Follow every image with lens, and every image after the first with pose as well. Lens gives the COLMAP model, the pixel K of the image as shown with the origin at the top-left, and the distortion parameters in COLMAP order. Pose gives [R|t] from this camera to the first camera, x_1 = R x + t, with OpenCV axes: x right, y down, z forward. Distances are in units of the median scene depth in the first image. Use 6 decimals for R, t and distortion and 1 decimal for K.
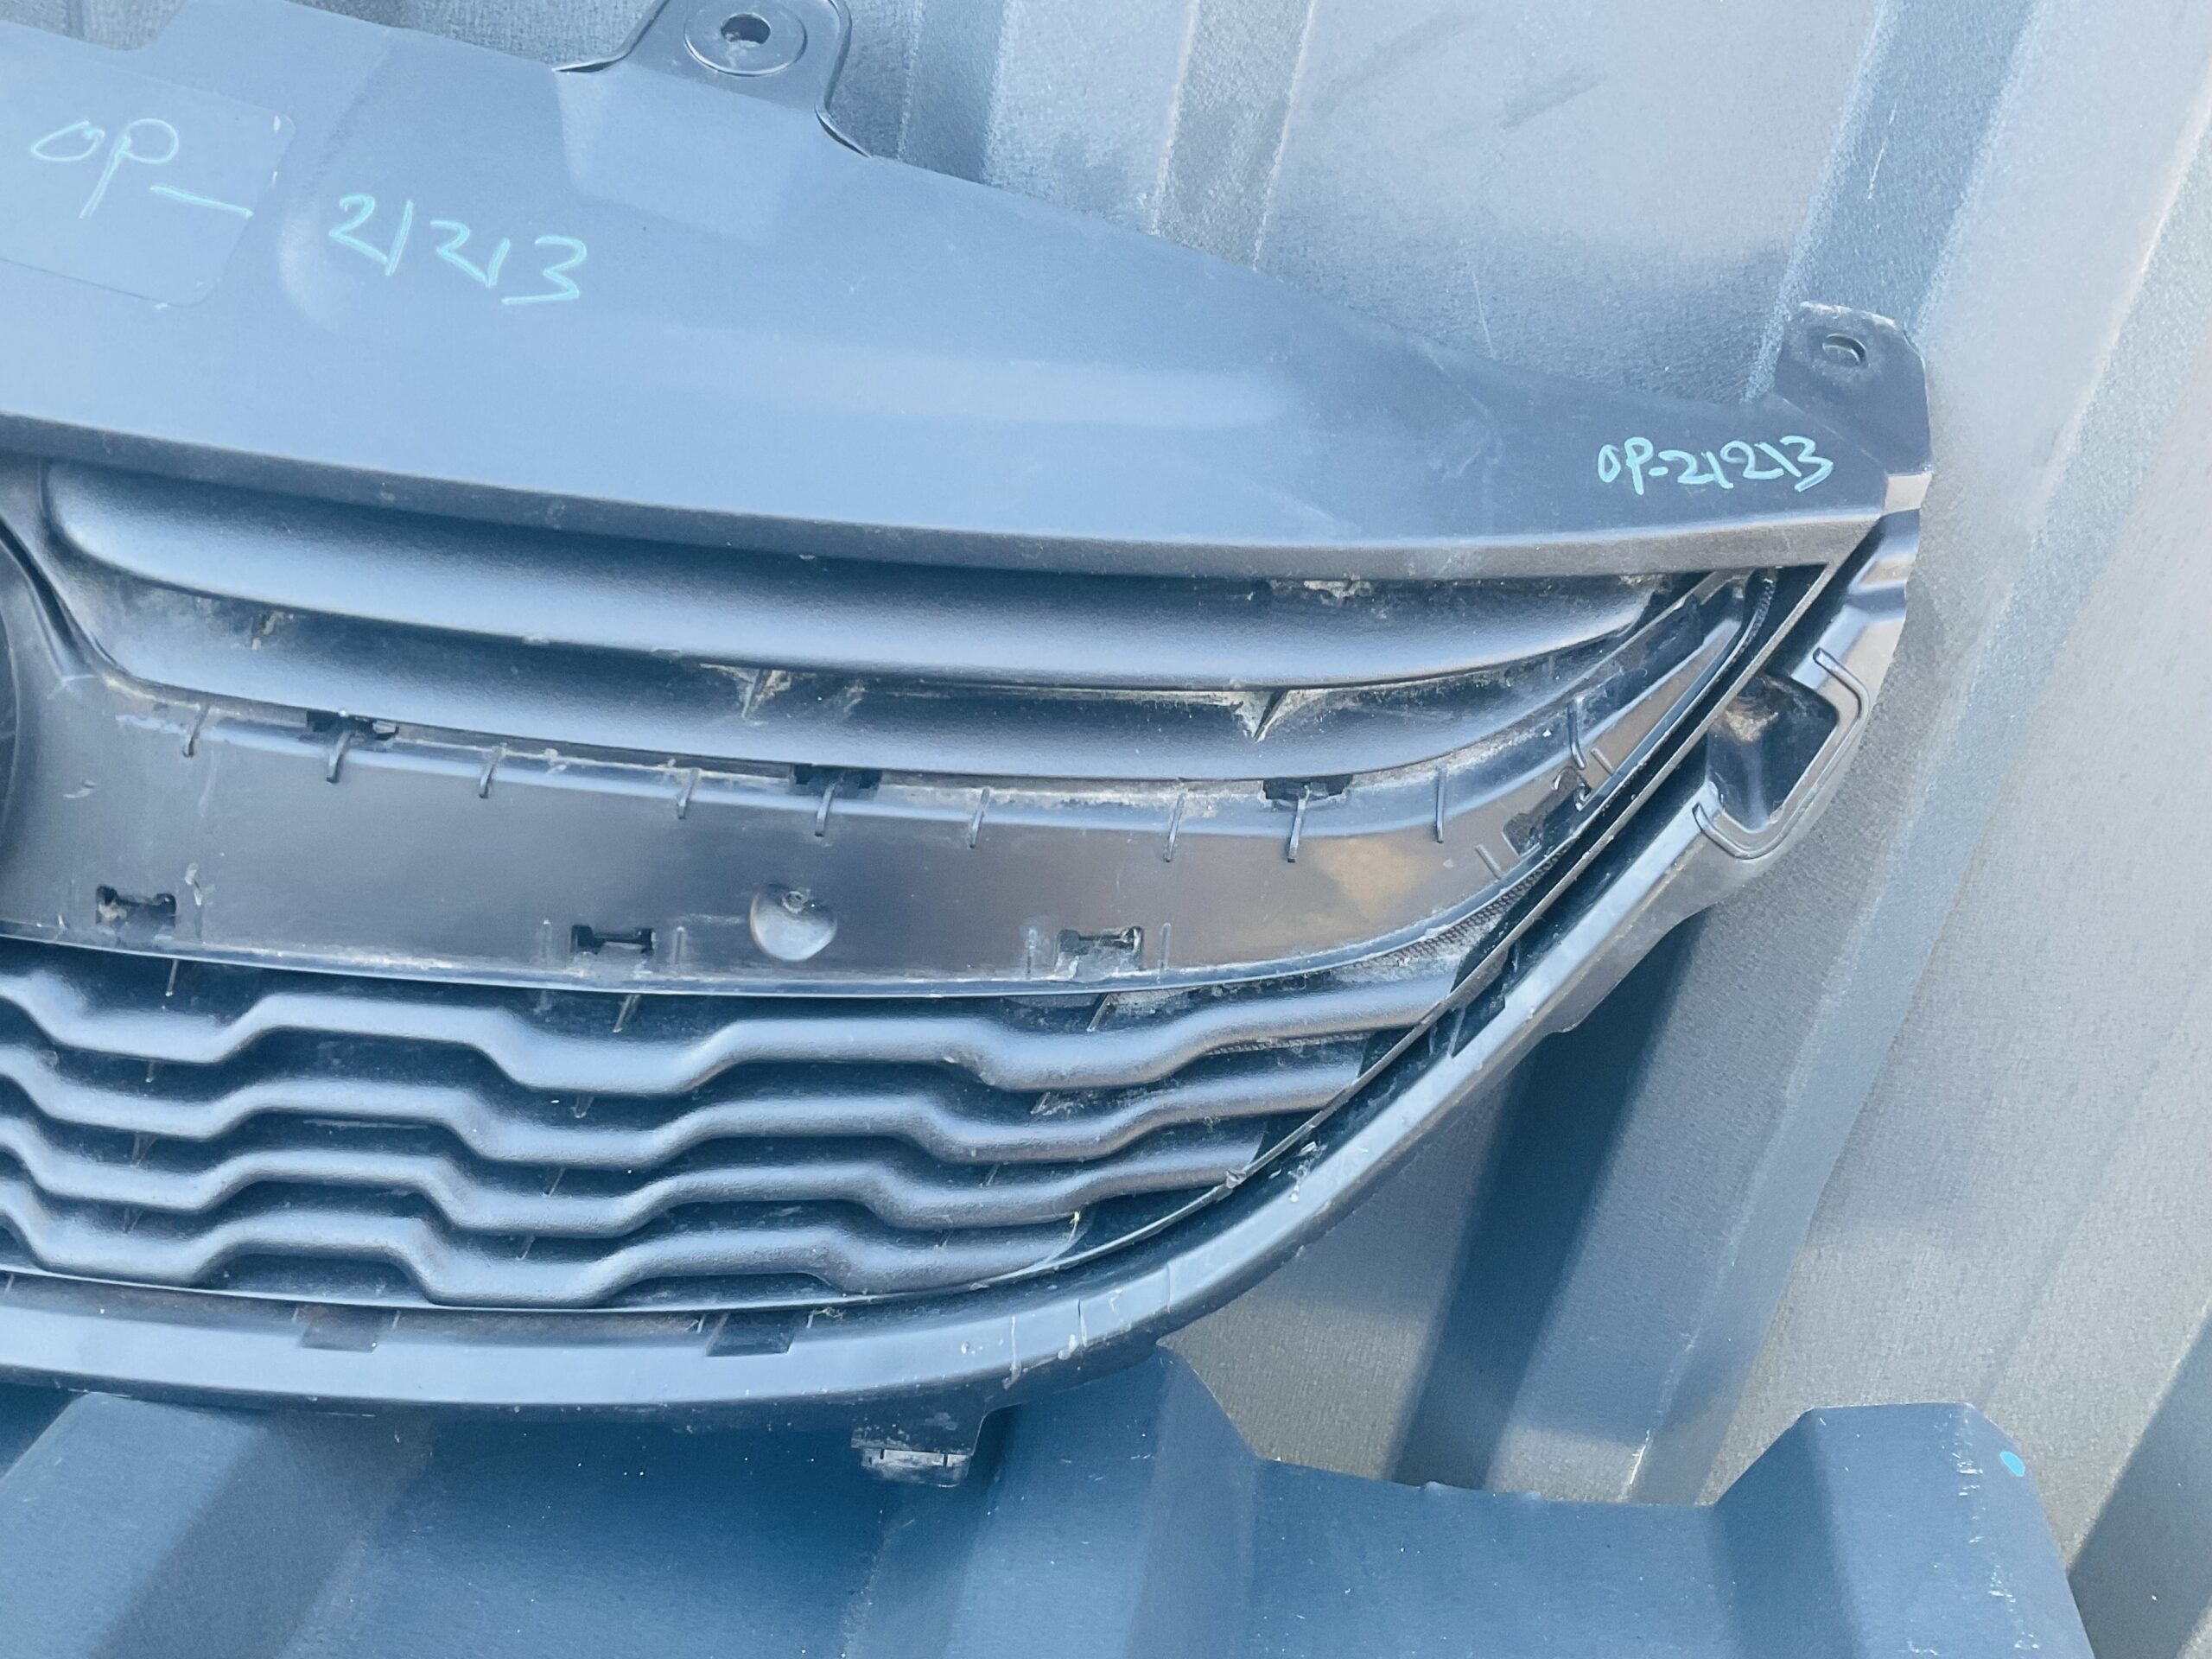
lens RADIAL K [[2052.2, 0, 1108.9], [0, 2052.2, 836.8], [0, 0, 1]] dist [0.127954, -0.253361]
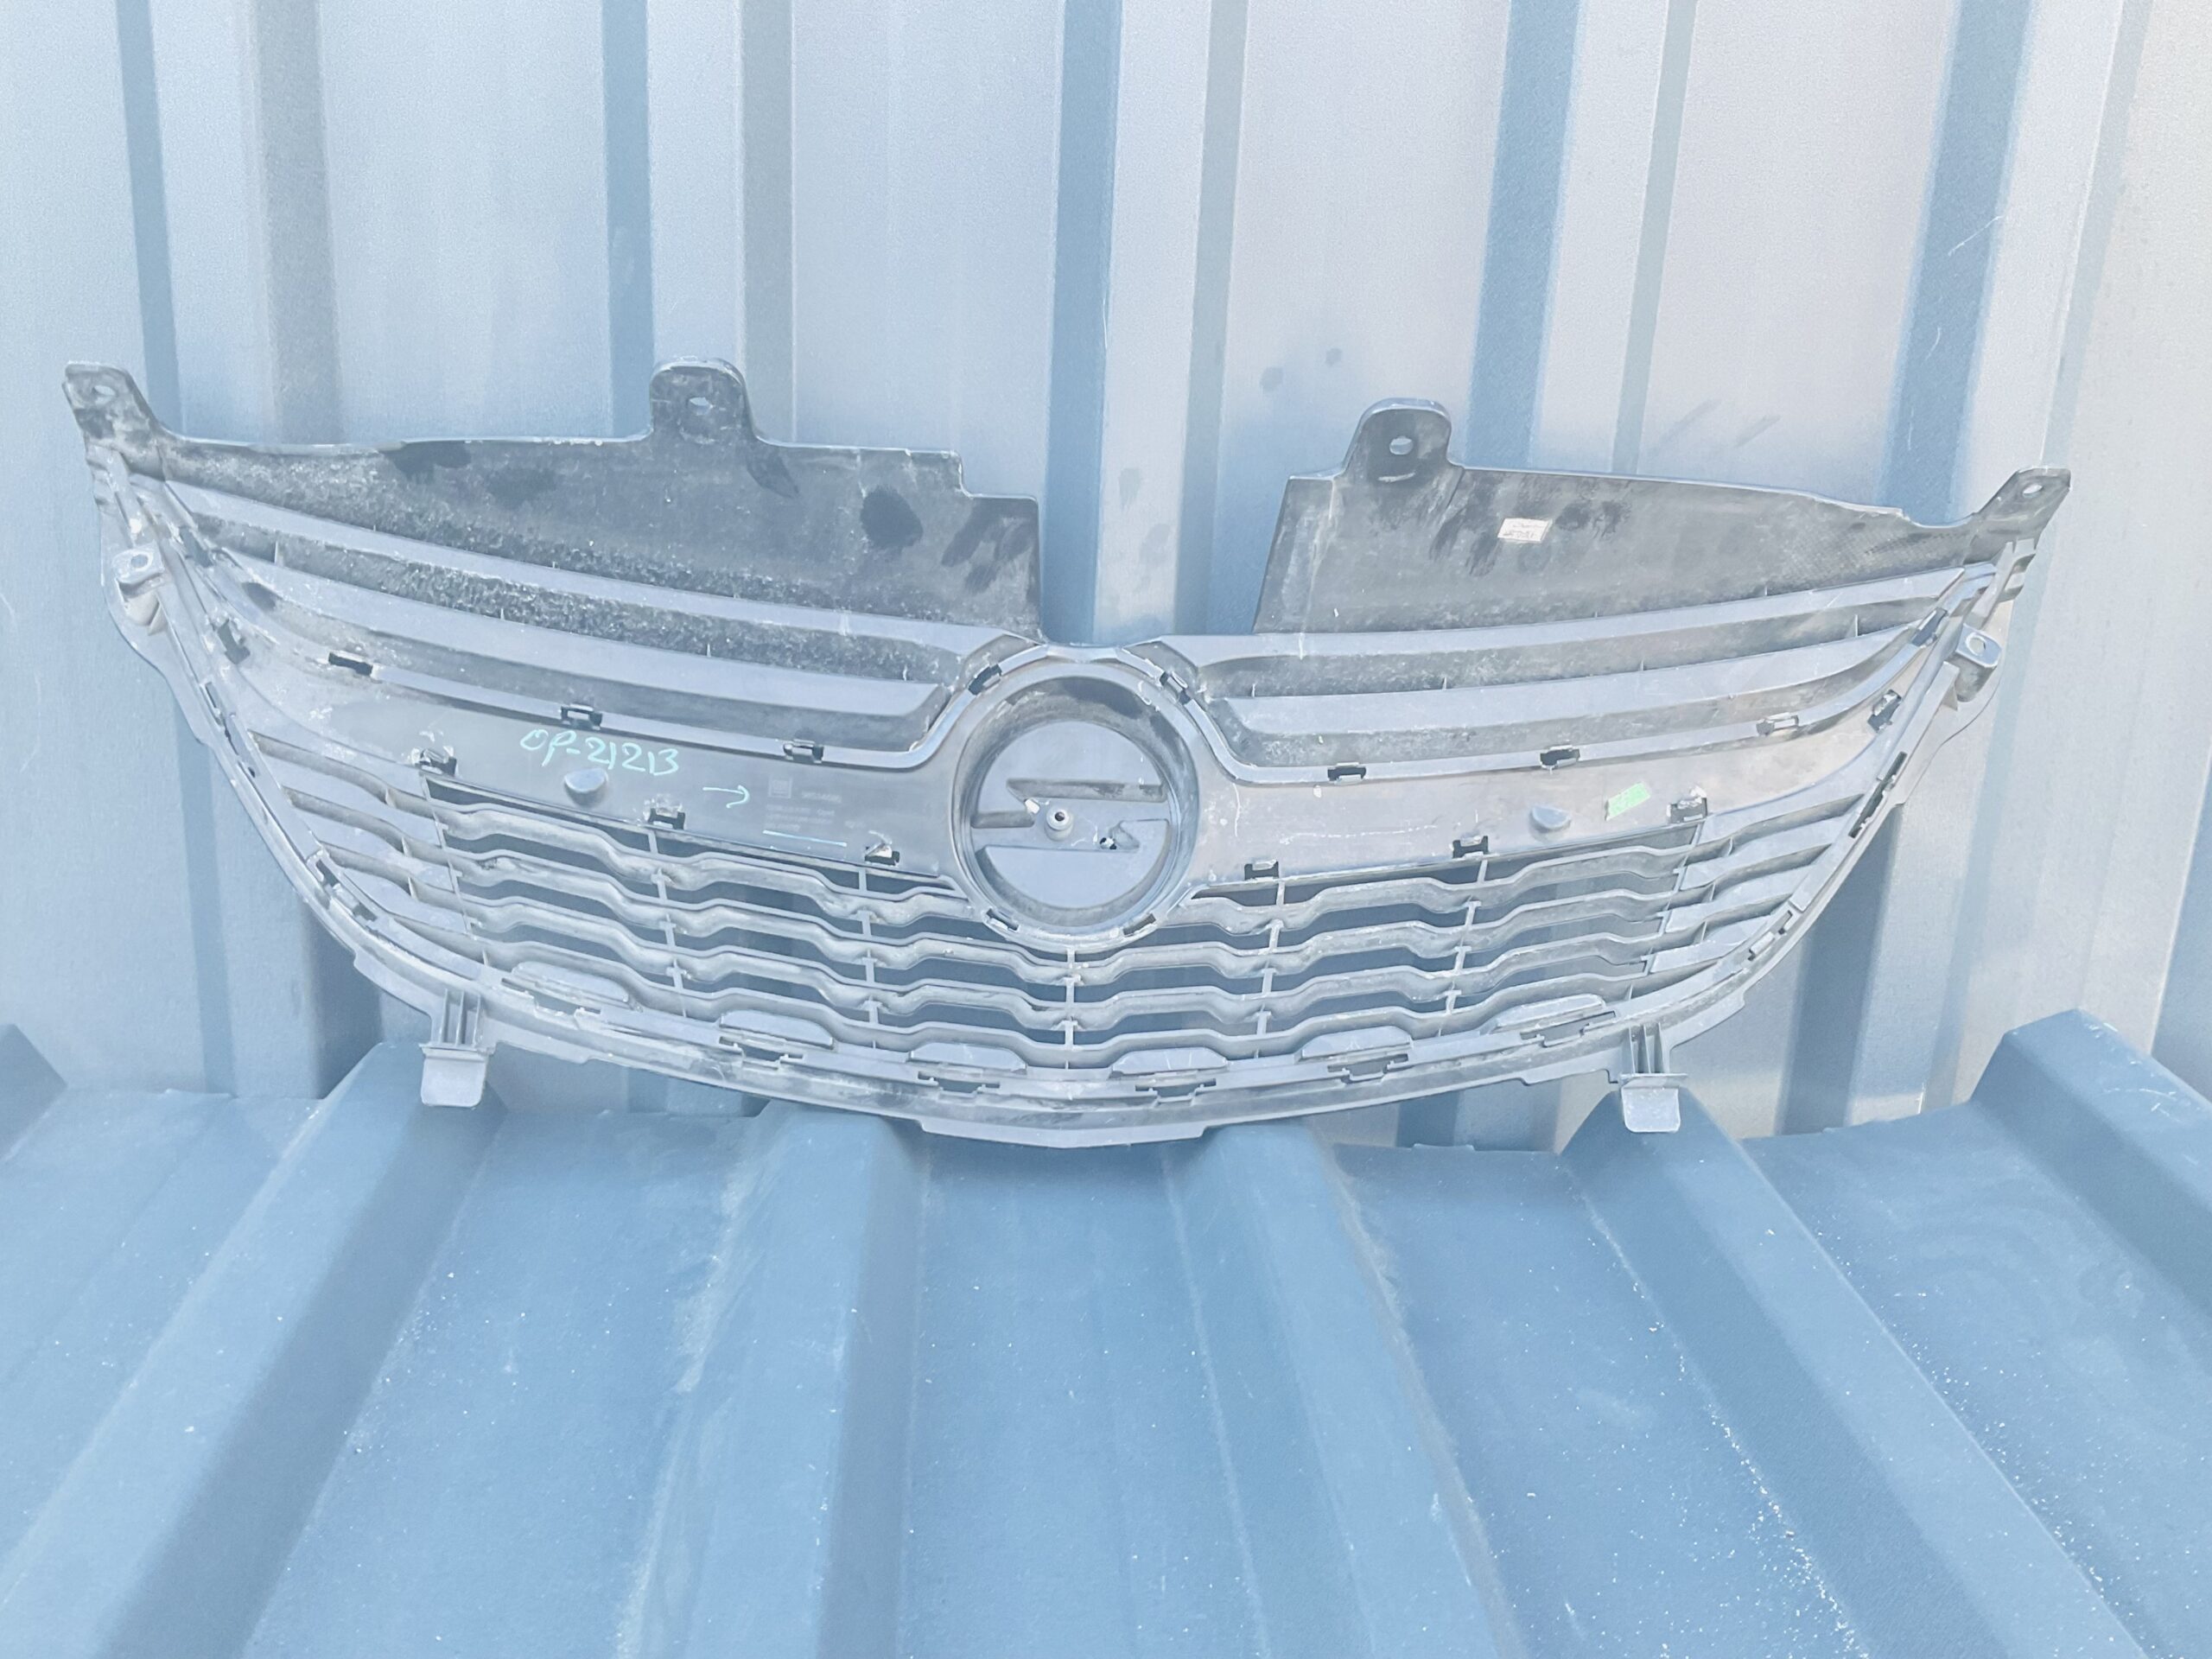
lens RADIAL K [[2052.2, 0, 1108.9], [0, 2052.2, 836.8], [0, 0, 1]] dist [0.127954, -0.253361]
pose [[0.968192, -0.199104, 0.151533, -0.878265], [0.218843, 0.967448, -0.127093, 0.188216], [-0.121295, 0.156212, 0.980248, -1.003631]]
